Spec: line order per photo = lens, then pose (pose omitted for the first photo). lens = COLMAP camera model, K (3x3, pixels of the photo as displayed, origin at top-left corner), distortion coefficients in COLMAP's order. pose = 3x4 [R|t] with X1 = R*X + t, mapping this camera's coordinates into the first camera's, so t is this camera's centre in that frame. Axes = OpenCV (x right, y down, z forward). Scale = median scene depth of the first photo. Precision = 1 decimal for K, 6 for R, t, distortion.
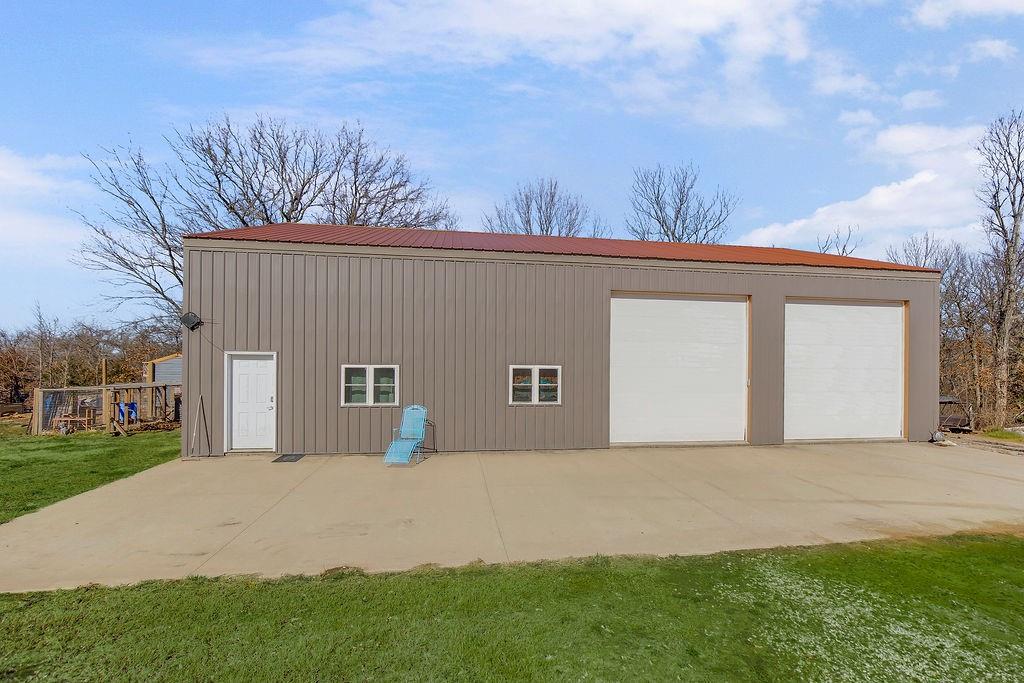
lens RADIAL K [[470.8, 0, 517.7], [0, 470.8, 409.0], [0, 0, 1]] dist [-0.002034, -0.000432]
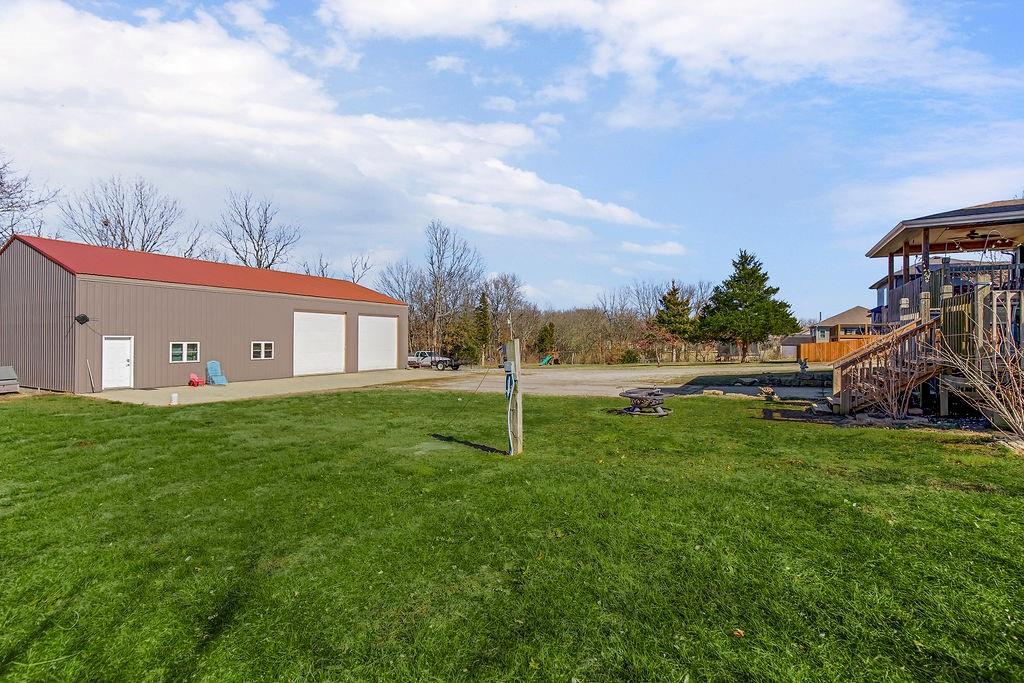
lens RADIAL K [[470.8, 0, 514.4], [0, 470.8, 344.5], [0, 0, 1]] dist [-0.002034, -0.000432]
pose [[0.603254, 0.001806, 0.797547, -1.003428], [0.003760, 0.999980, -0.005109, -0.063961], [-0.797541, 0.006081, 0.603235, -1.256070]]
